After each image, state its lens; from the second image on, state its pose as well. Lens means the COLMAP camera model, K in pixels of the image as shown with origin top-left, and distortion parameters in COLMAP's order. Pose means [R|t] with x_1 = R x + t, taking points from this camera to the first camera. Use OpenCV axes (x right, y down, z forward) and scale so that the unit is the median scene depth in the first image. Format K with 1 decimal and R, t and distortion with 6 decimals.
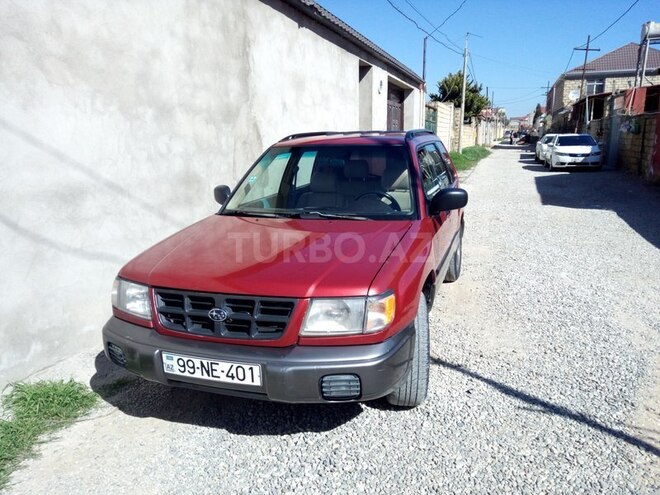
lens RADIAL K [[490.8, 0, 335.2], [0, 490.8, 249.1], [0, 0, 1]] dist [0.030983, -0.018269]
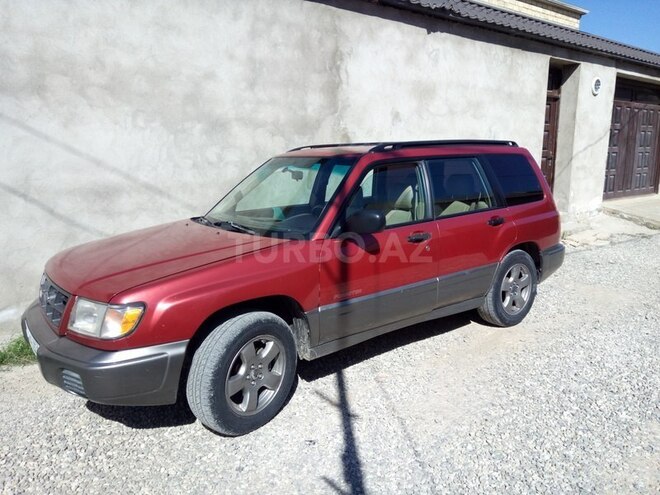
lens RADIAL K [[490.8, 0, 332.9], [0, 490.8, 246.9], [0, 0, 1]] dist [0.030983, -0.018269]
pose [[0.833266, 0.113433, -0.541111, 0.566088], [-0.126117, 0.991920, 0.013725, -0.052403], [0.538296, 0.056806, 0.840839, 0.213411]]
